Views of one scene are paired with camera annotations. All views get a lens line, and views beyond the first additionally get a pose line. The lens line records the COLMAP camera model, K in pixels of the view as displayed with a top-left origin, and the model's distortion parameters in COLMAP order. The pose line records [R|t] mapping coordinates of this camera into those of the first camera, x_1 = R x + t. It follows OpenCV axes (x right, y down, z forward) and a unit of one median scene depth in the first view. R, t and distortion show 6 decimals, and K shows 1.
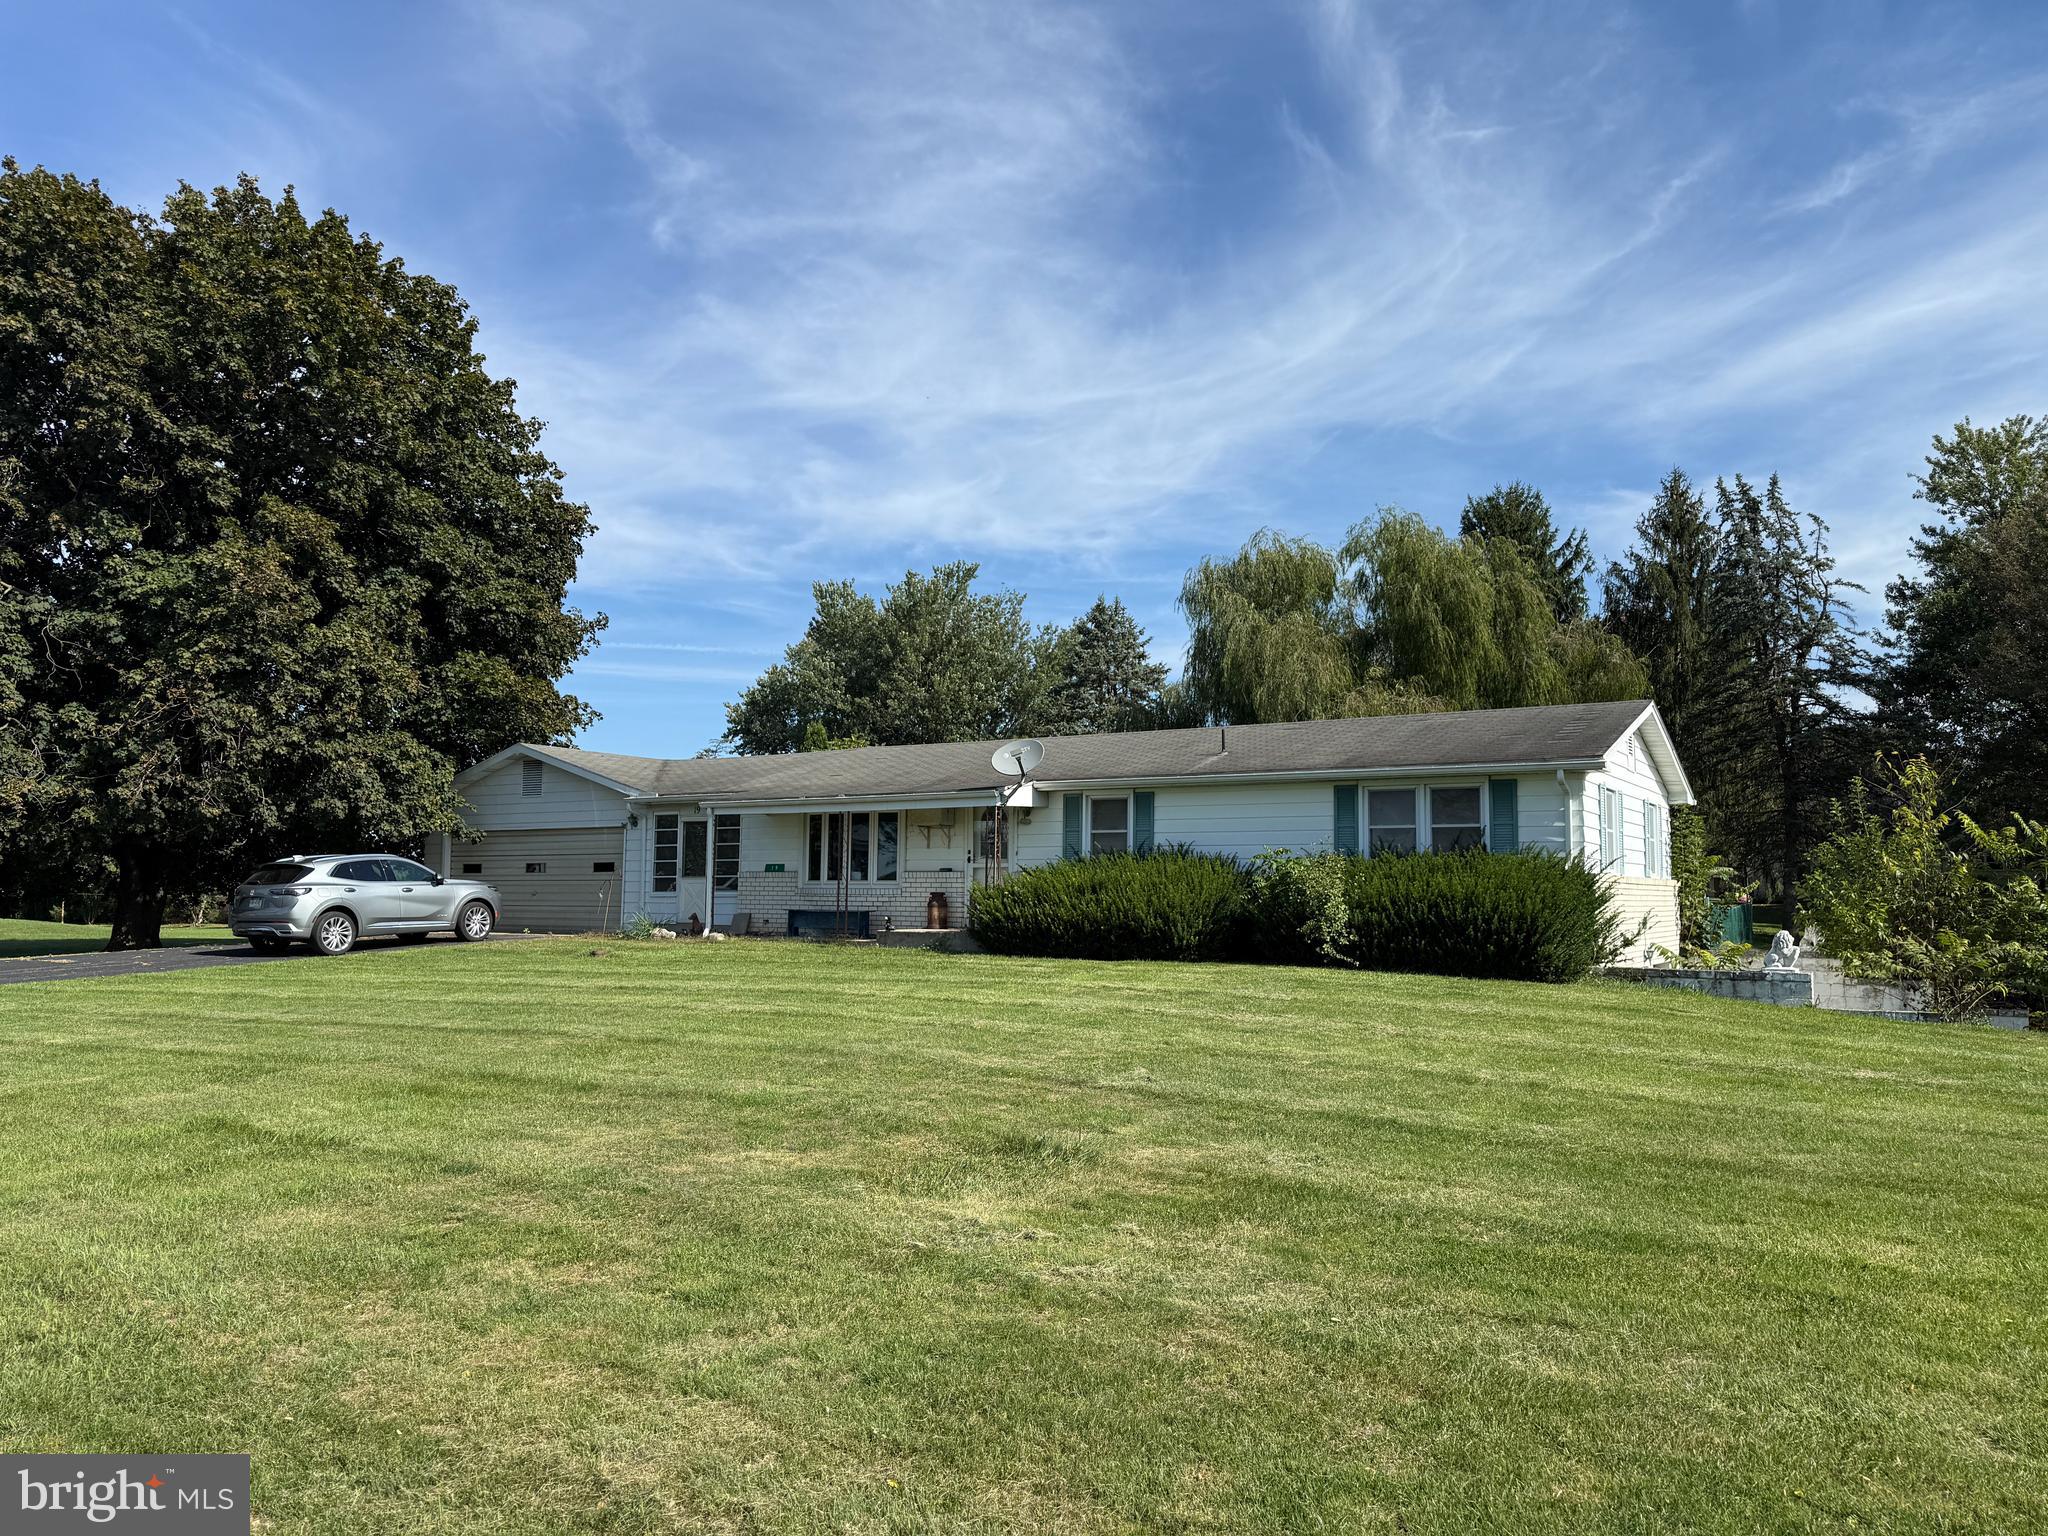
lens RADIAL K [[1699.0, 0, 1012.3], [0, 1699.0, 775.8], [0, 0, 1]] dist [0.027911, -0.041625]
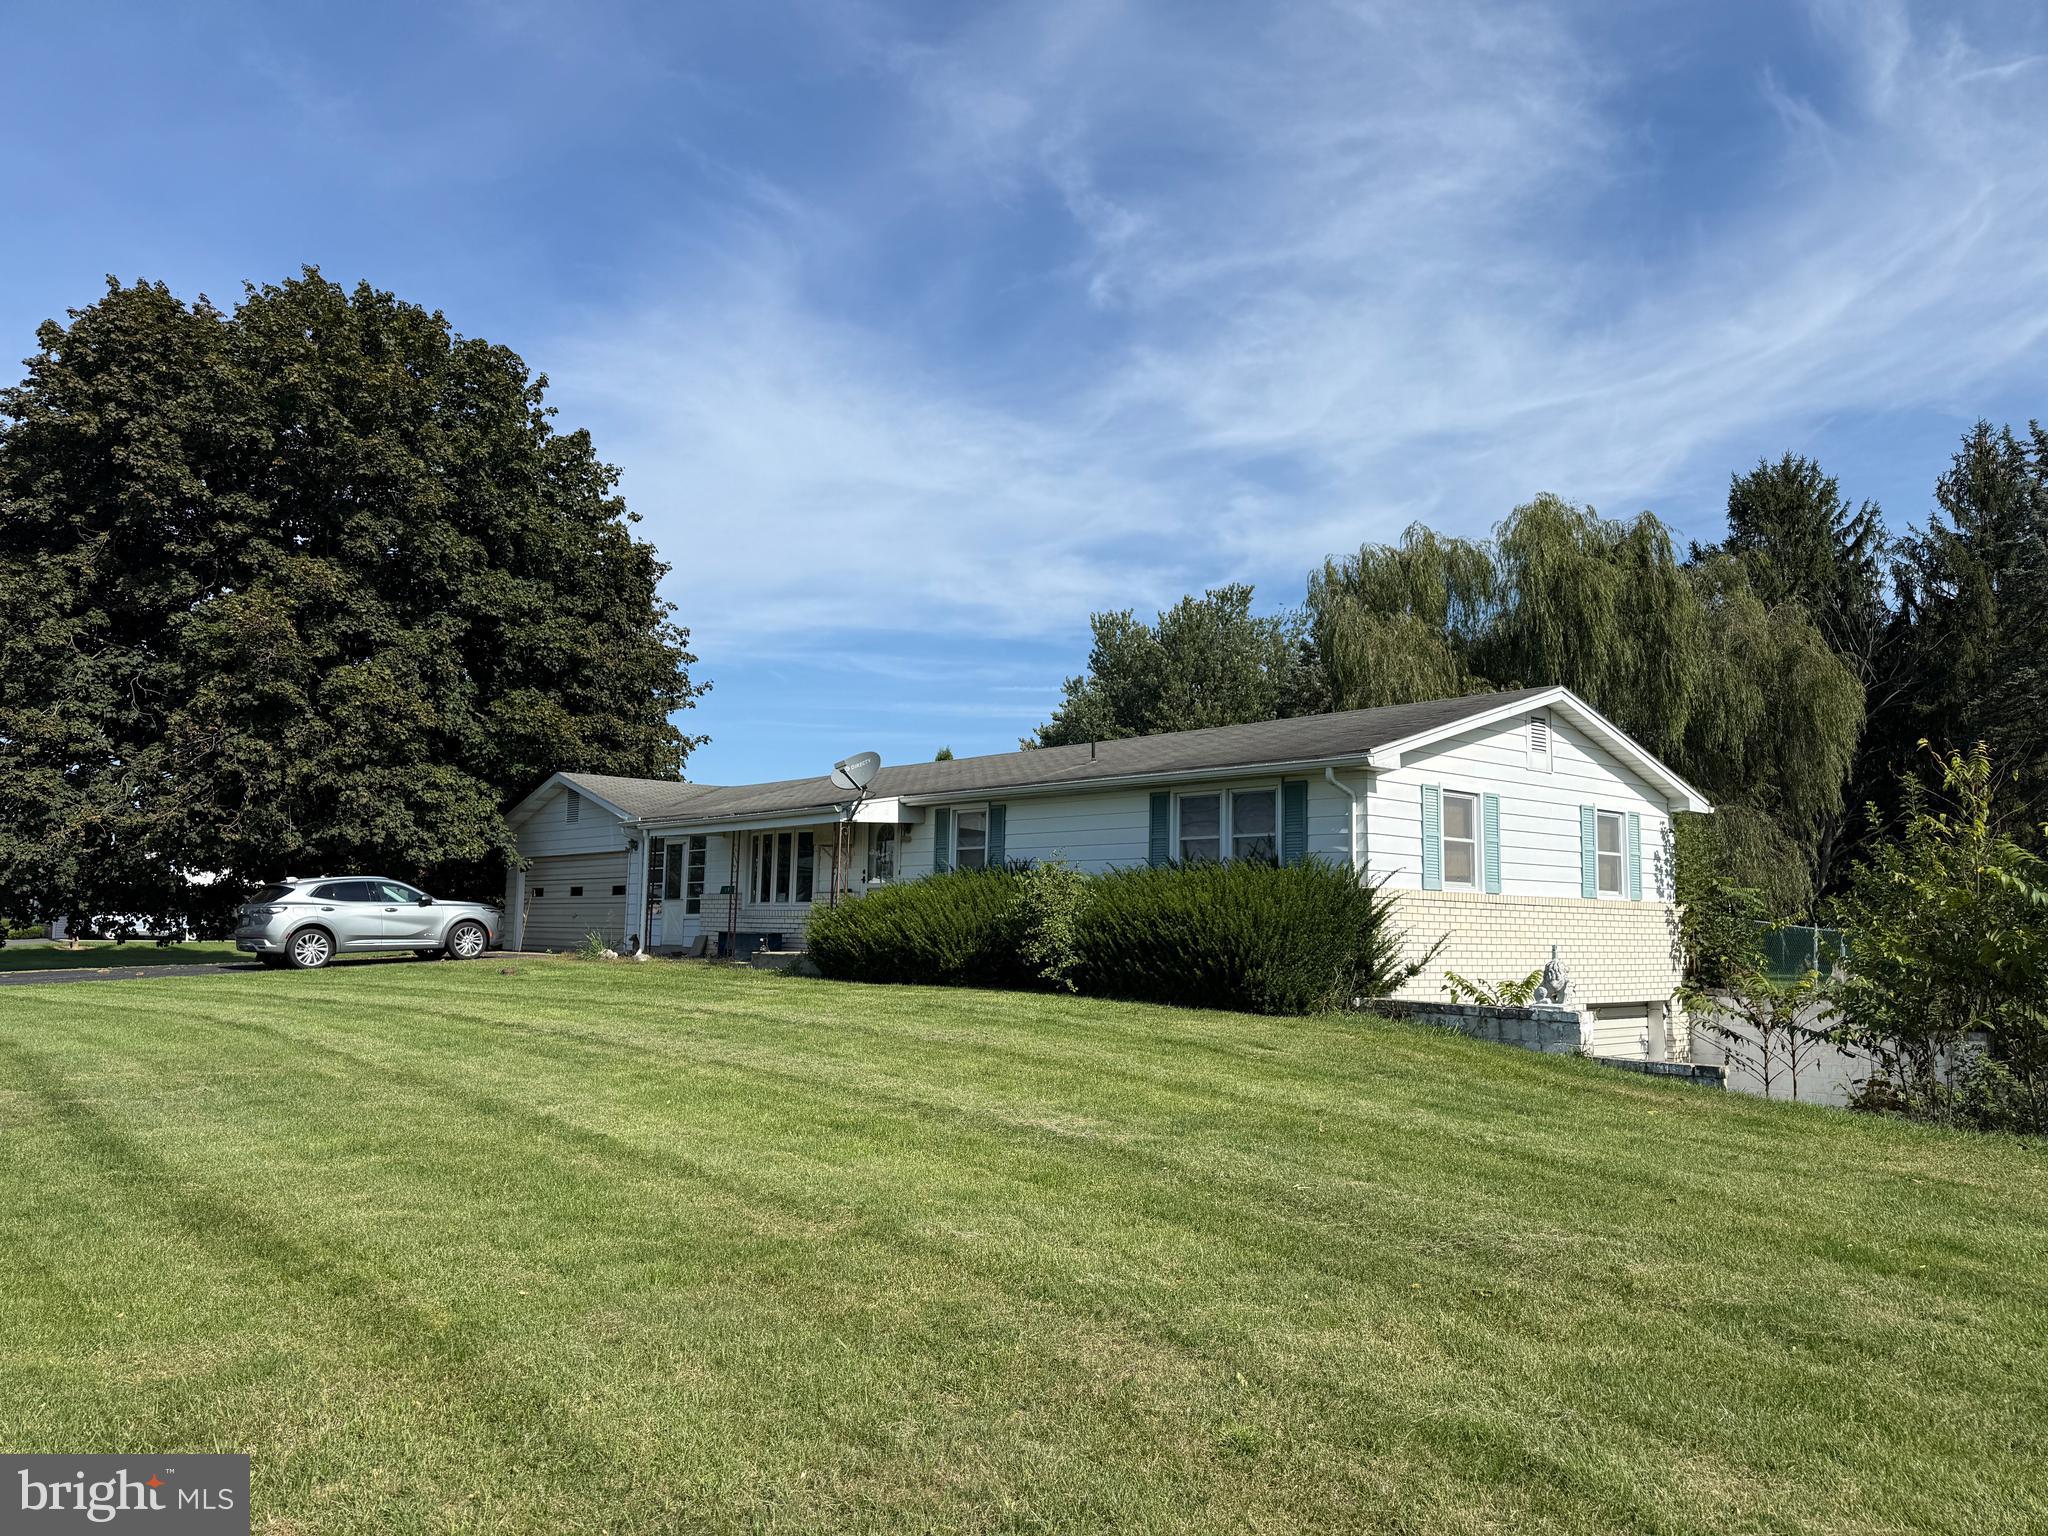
lens RADIAL K [[1699.0, 0, 1017.5], [0, 1699.0, 759.2], [0, 0, 1]] dist [0.027911, -0.041625]
pose [[0.945933, -0.024590, -0.323428, 0.162317], [0.012874, 0.999183, -0.038314, 0.008380], [0.324106, 0.032079, 0.945477, 0.051919]]
